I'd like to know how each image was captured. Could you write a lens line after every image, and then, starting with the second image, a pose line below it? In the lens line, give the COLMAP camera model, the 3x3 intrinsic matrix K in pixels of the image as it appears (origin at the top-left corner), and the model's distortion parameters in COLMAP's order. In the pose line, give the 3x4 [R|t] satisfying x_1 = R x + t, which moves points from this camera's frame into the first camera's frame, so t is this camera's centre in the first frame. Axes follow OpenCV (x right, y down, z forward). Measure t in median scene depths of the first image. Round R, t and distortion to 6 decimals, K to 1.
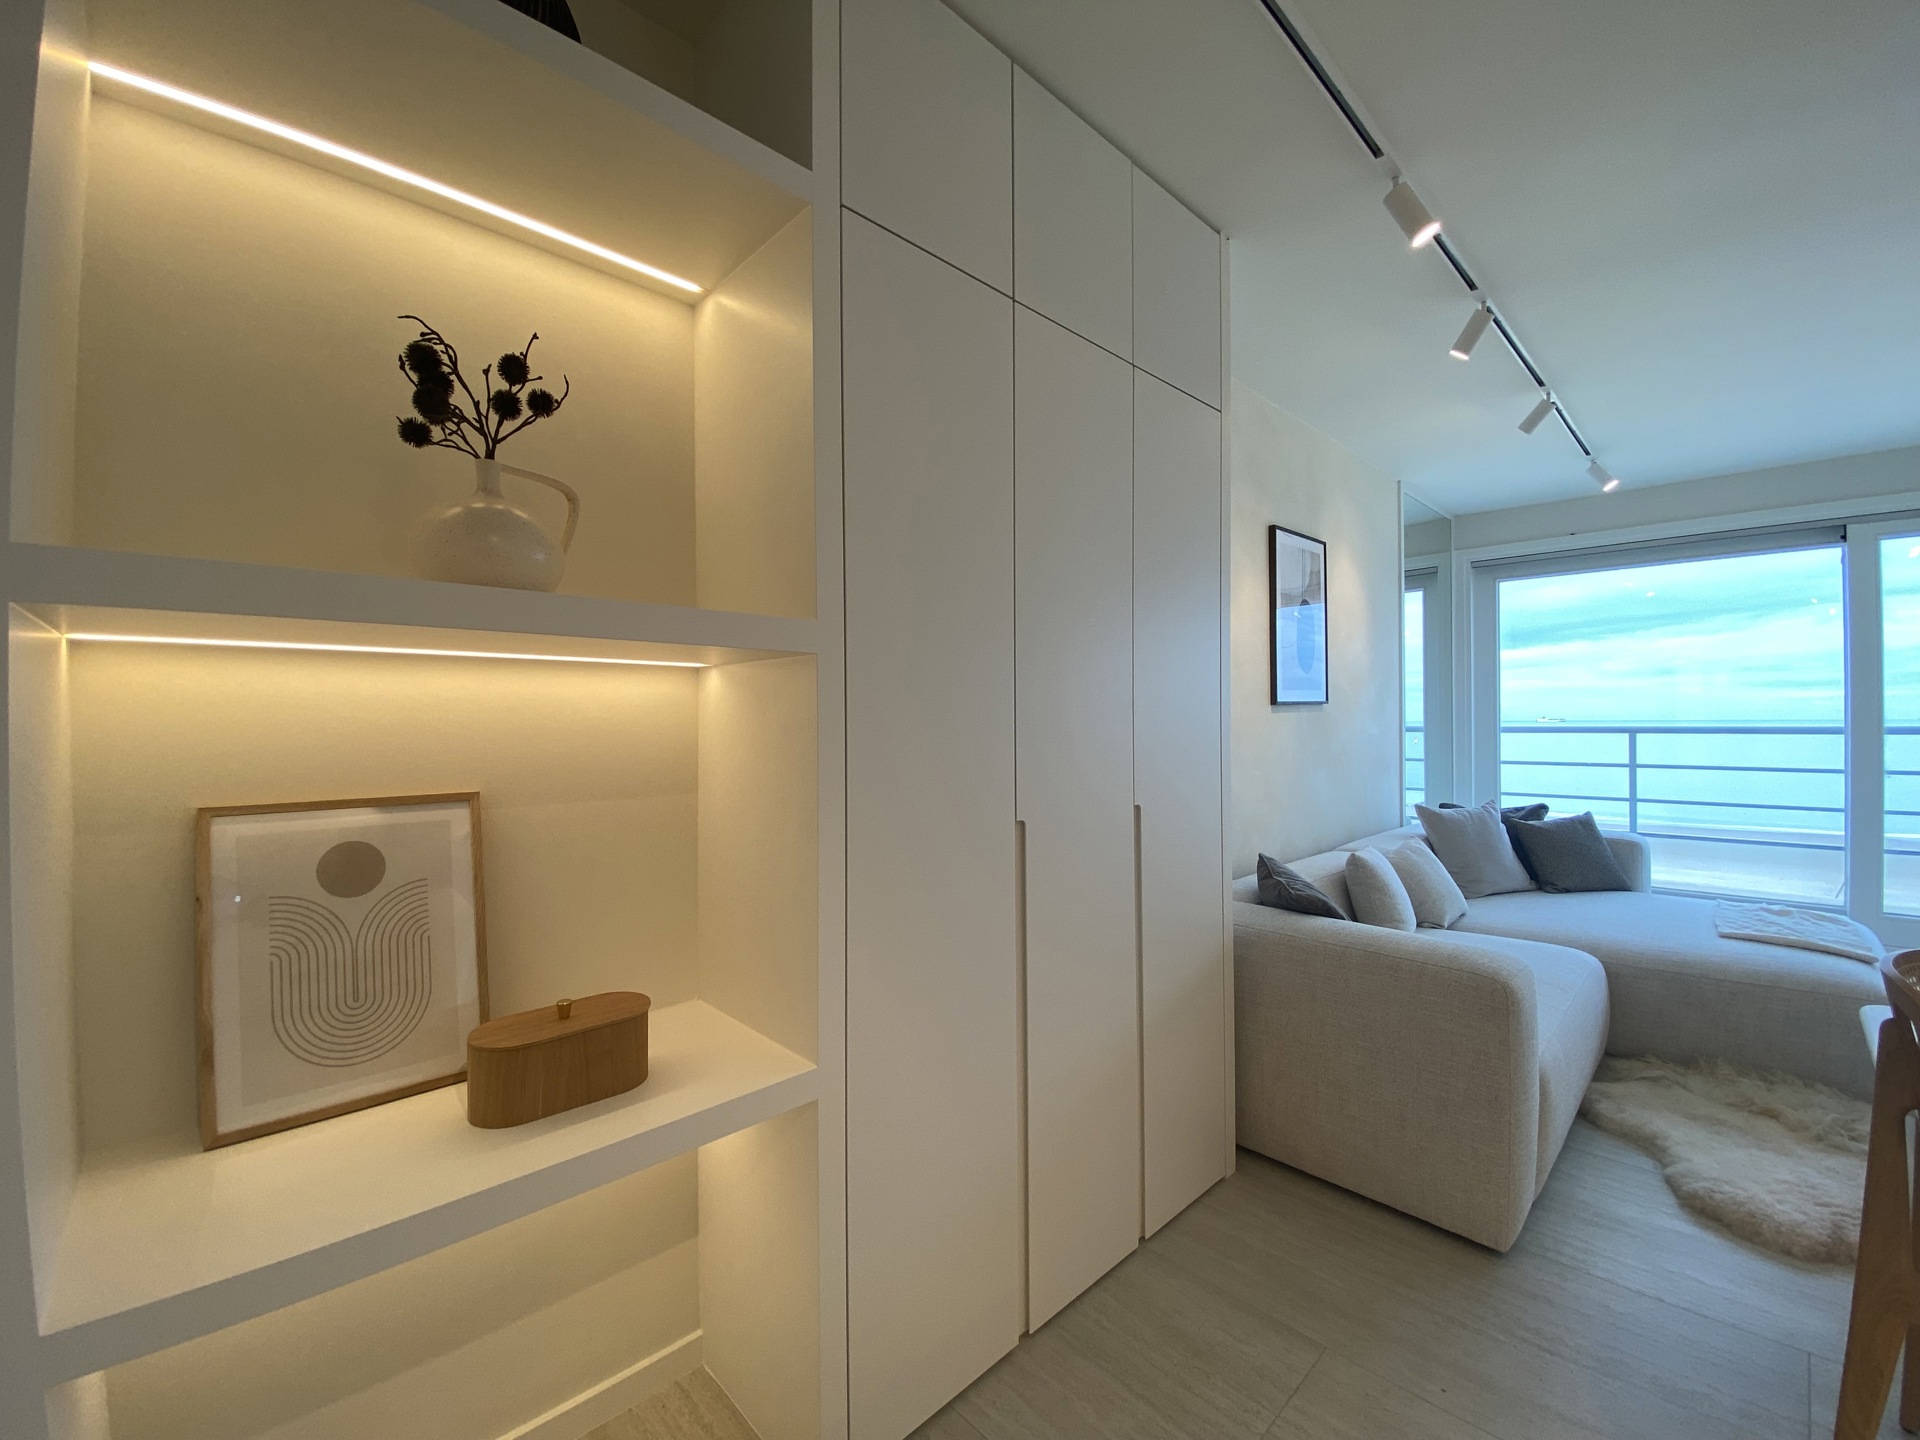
lens RADIAL K [[773.3, 0, 960.0], [0, 773.3, 720.0], [0, 0, 1]] dist [0.027118, -0.021837]
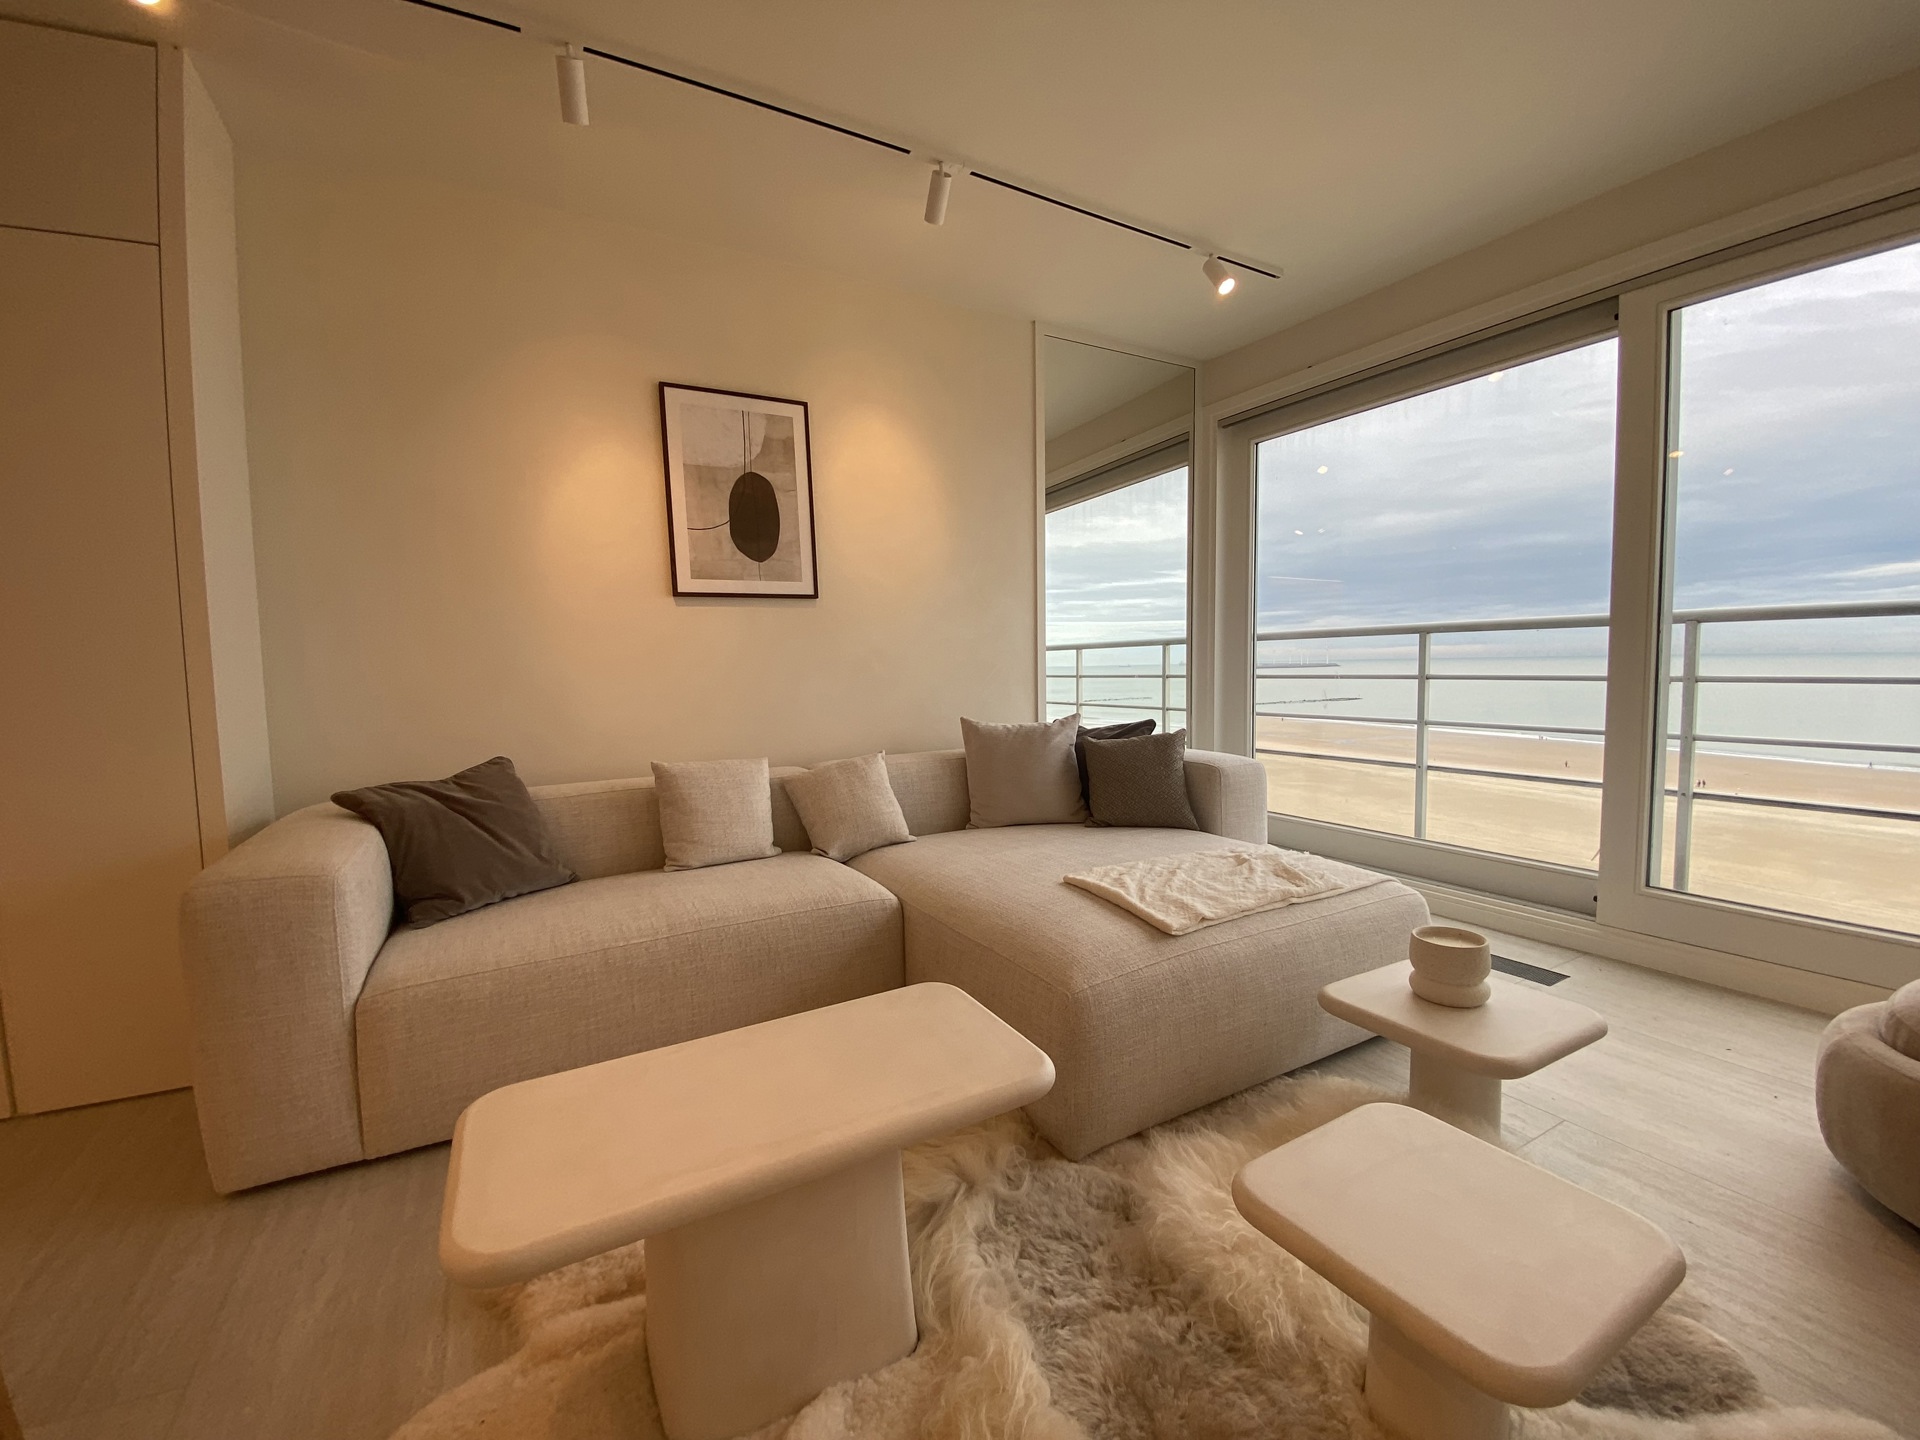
lens RADIAL K [[773.3, 0, 960.0], [0, 773.3, 720.0], [0, 0, 1]] dist [0.027118, -0.021837]
pose [[0.966401, 0.008018, -0.256913, 0.787152], [0.011632, 0.997125, 0.074873, 0.048299], [0.256775, -0.075346, 0.963530, 0.198775]]
